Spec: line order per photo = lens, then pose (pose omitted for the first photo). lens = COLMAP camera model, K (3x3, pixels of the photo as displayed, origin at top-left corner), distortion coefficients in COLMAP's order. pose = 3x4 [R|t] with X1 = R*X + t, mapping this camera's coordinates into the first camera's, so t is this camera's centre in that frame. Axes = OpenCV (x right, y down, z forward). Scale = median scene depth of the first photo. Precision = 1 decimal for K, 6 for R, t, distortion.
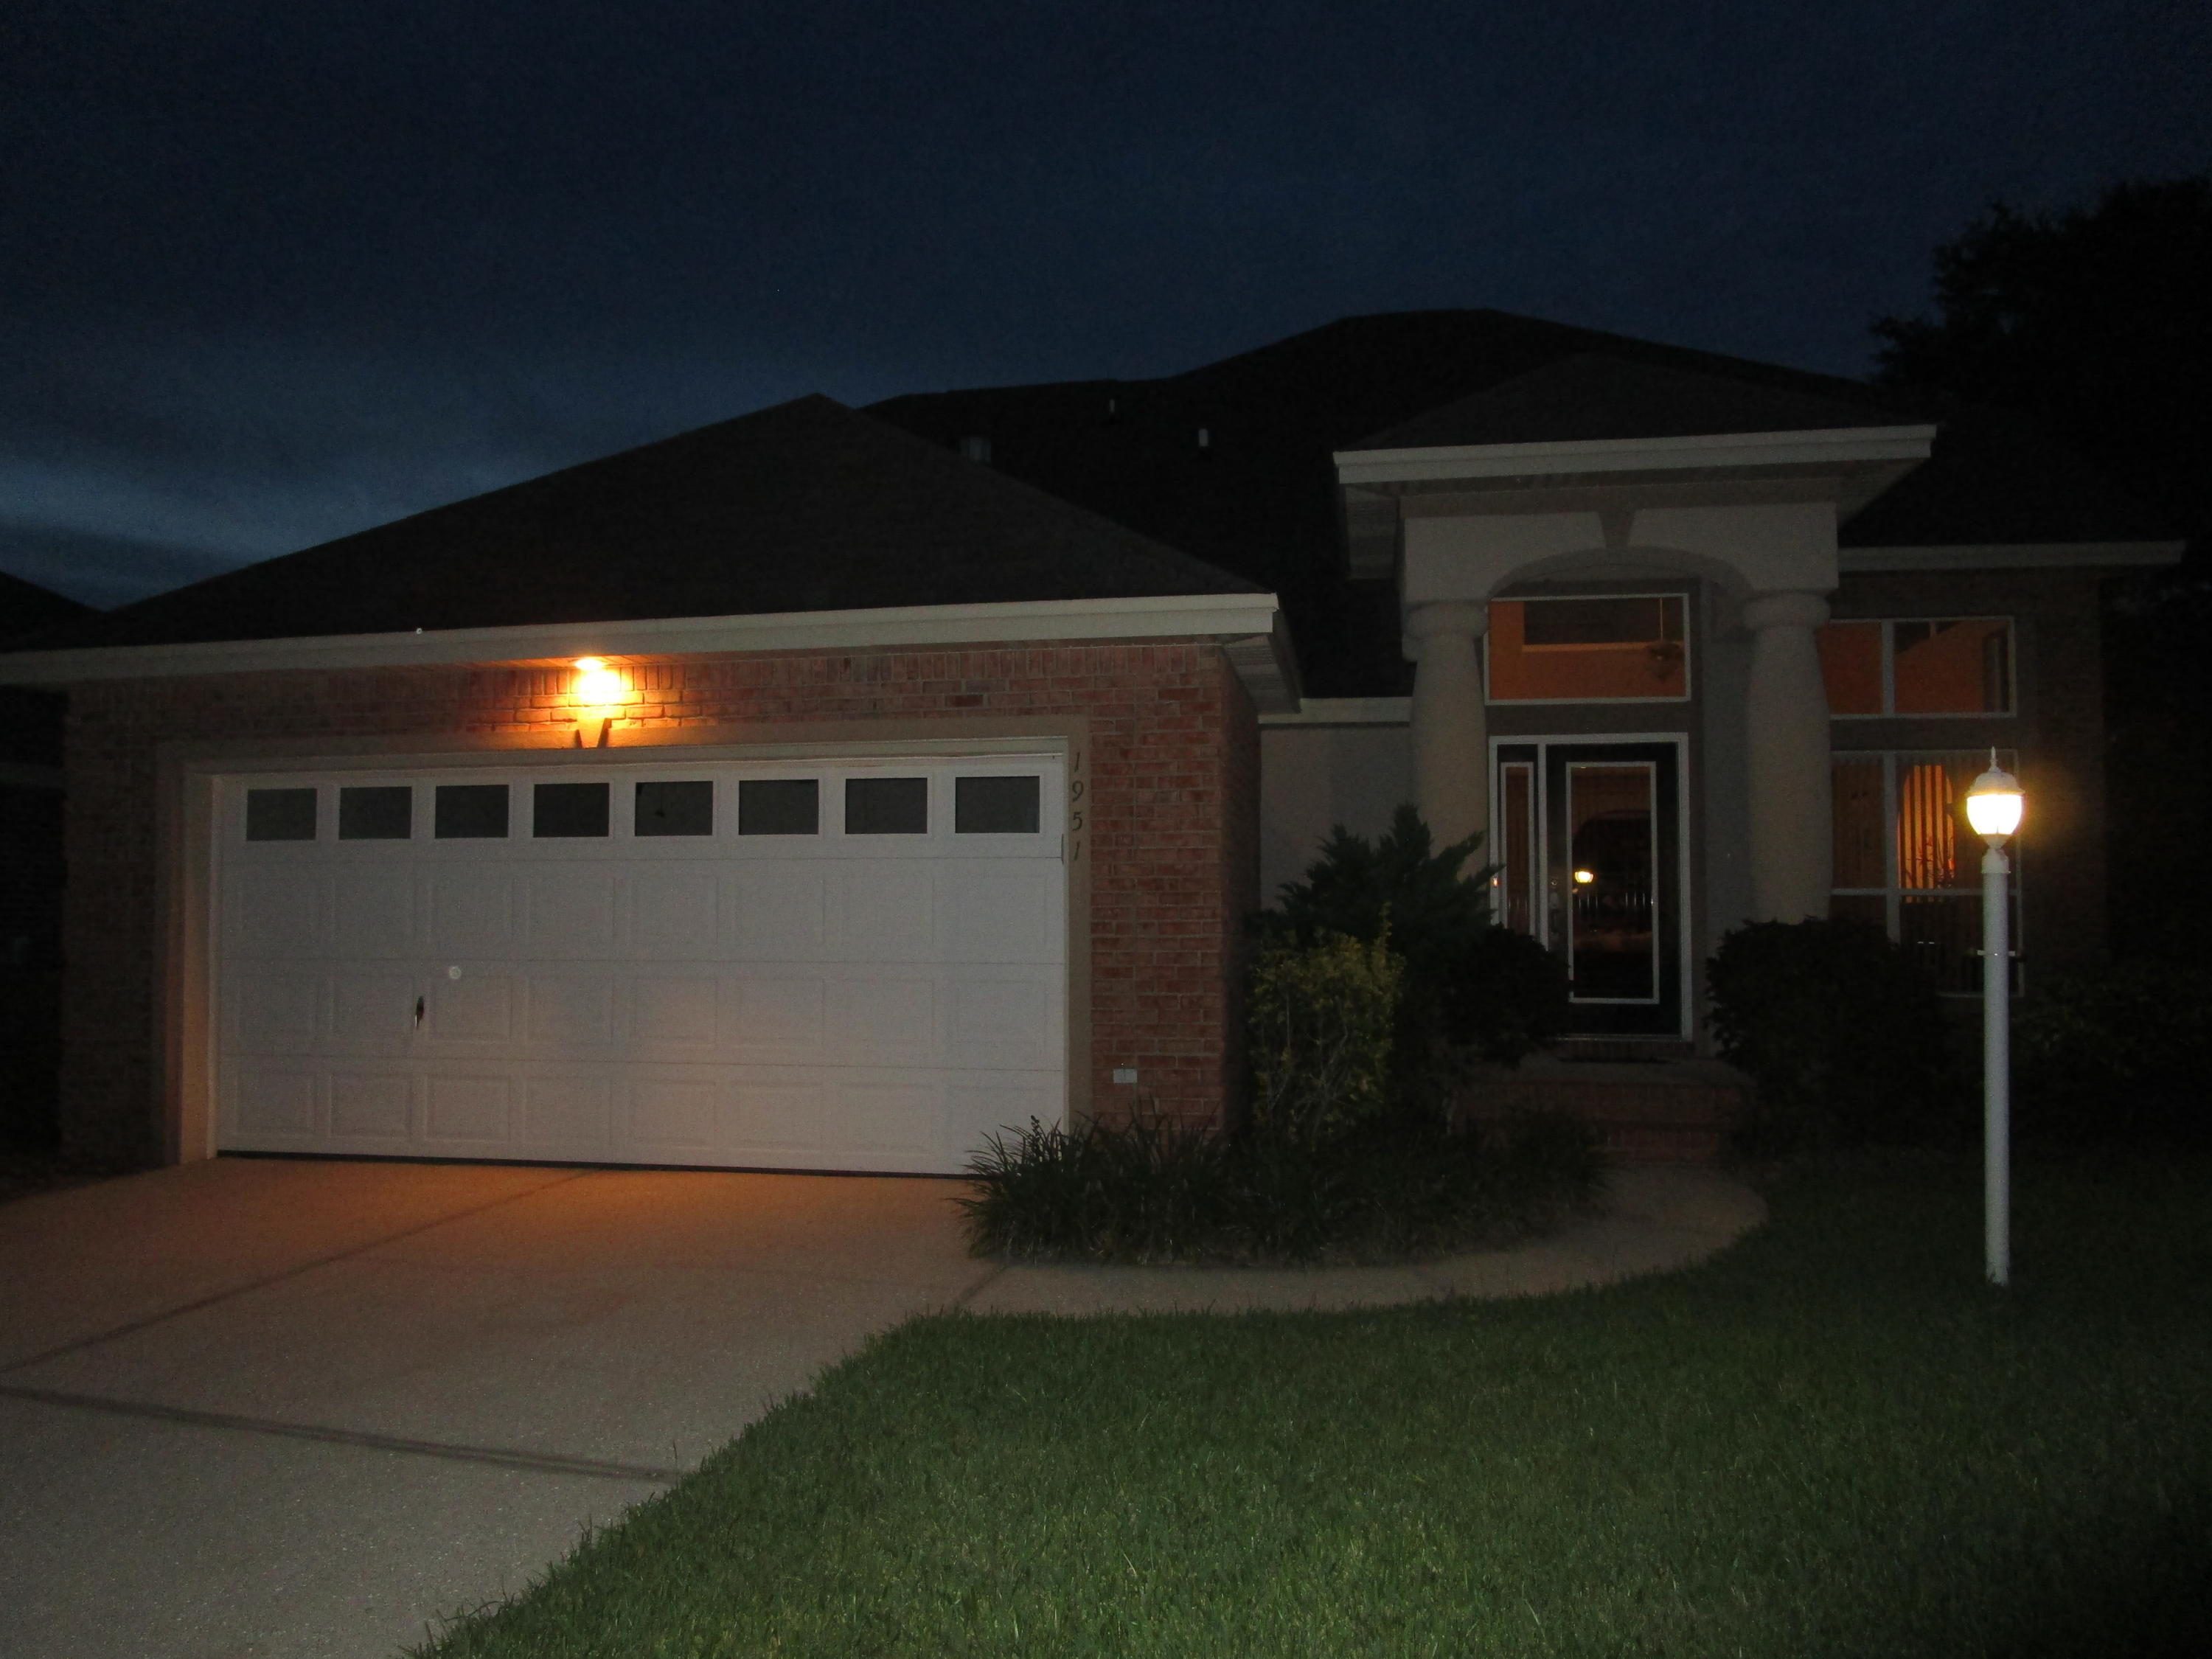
lens RADIAL K [[1593.0, 0, 1108.6], [0, 1593.0, 827.2], [0, 0, 1]] dist [-0.008983, -0.000772]
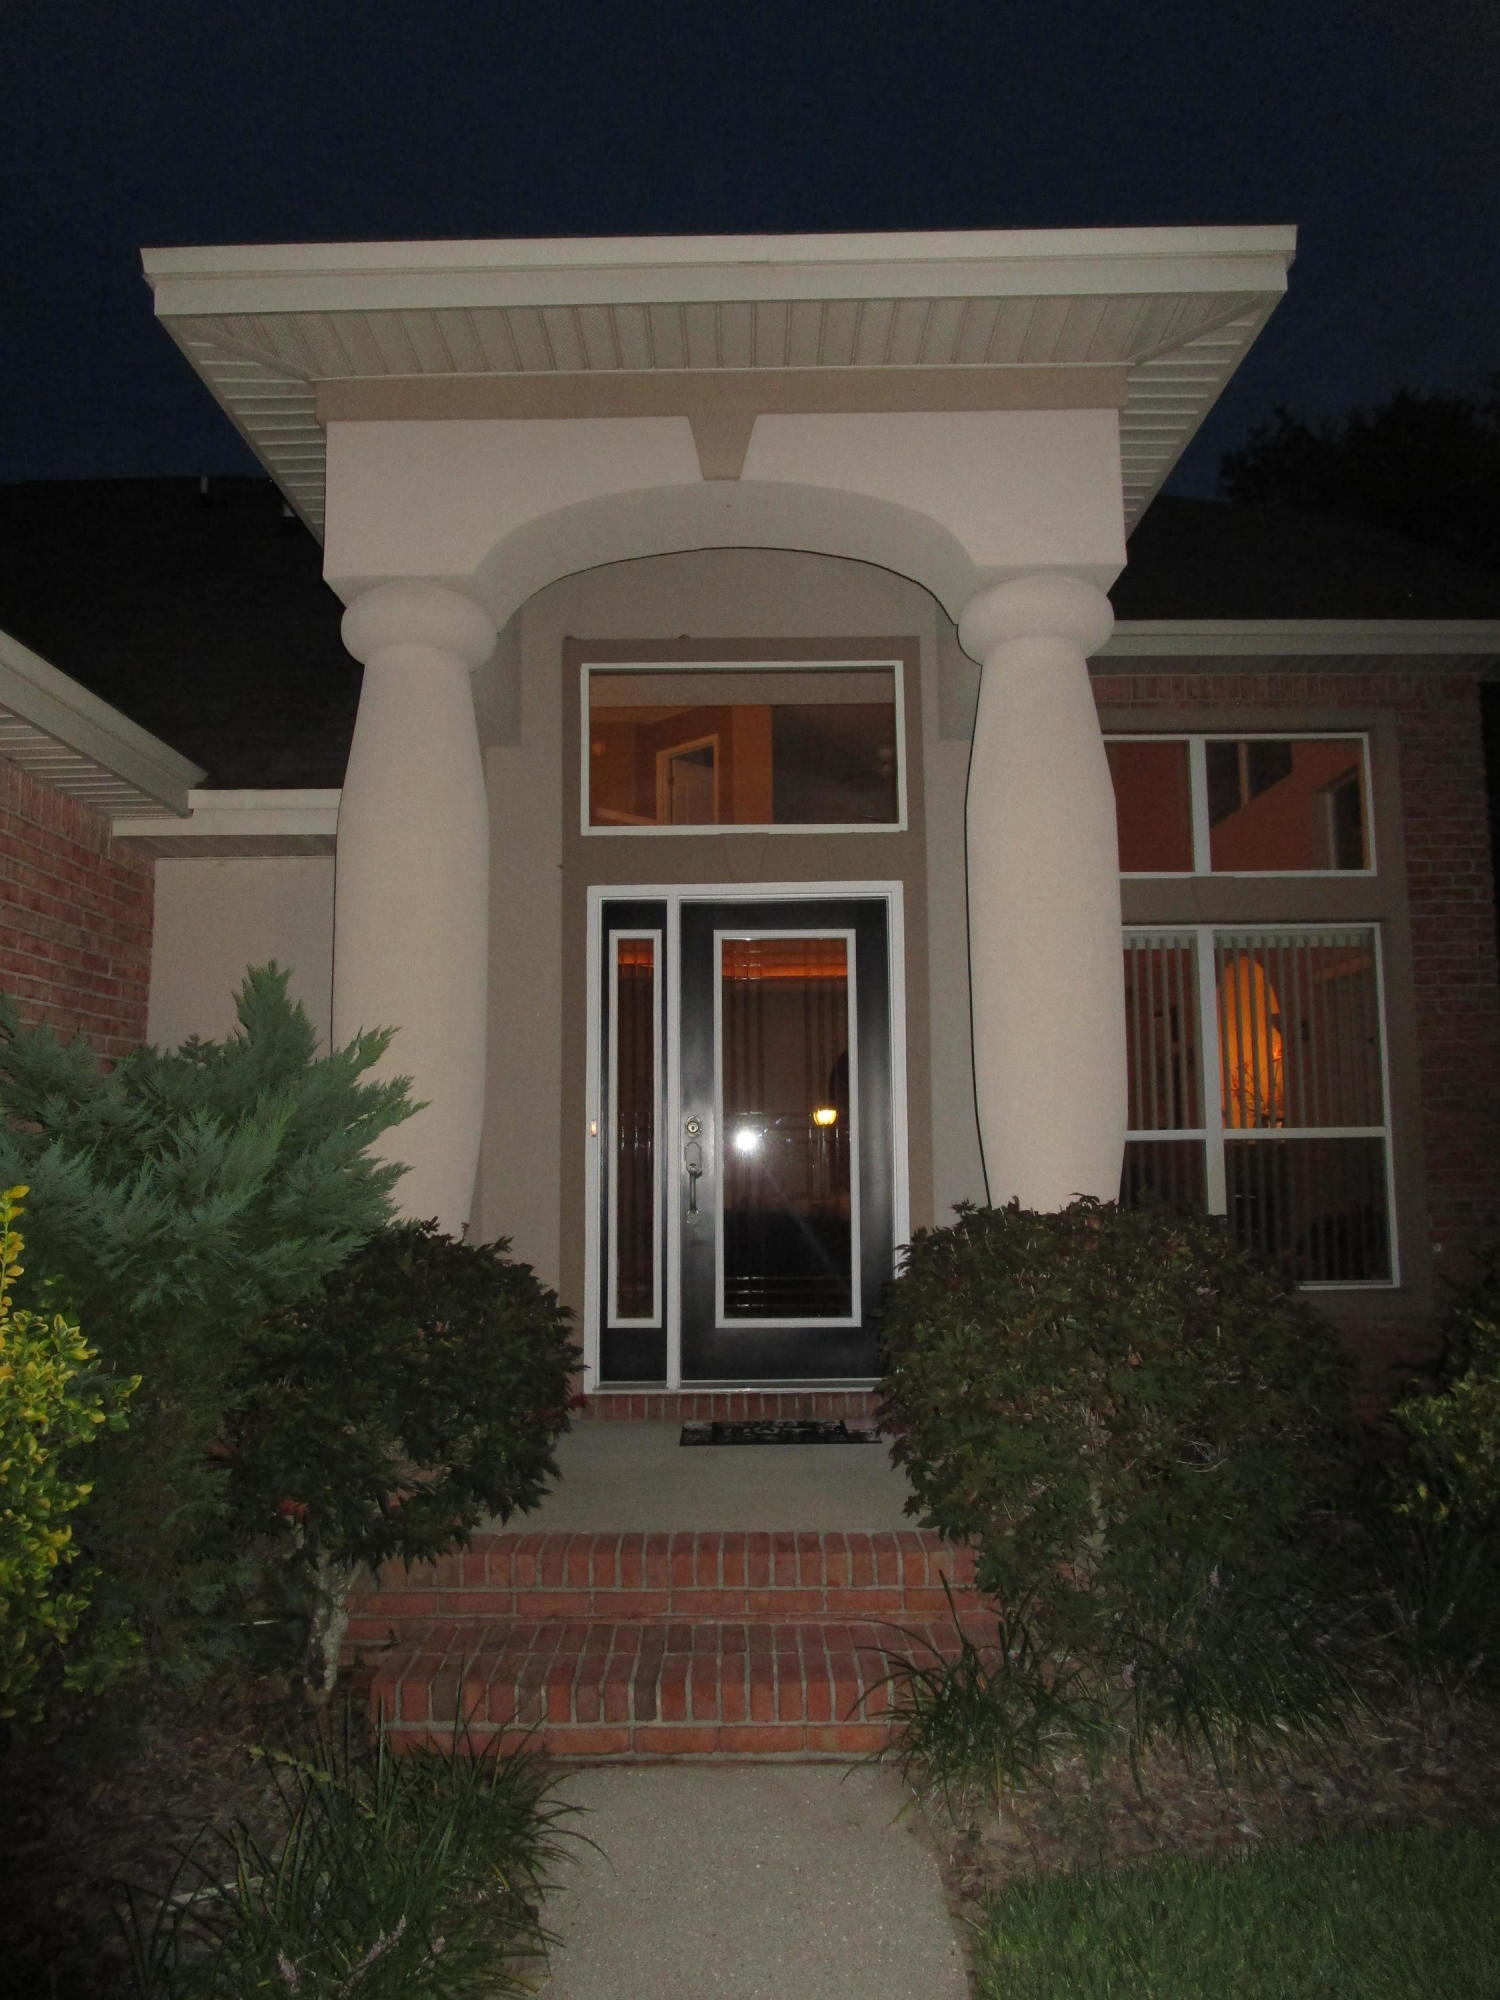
lens RADIAL K [[1440.3, 0, 749.0], [0, 1440.3, 999.2], [0, 0, 1]] dist [-0.008983, -0.000772]
pose [[0.986050, 0.002801, 0.166424, 0.209469], [0.005761, 0.998685, -0.050939, 0.014213], [-0.166347, 0.051187, 0.984738, 0.455473]]
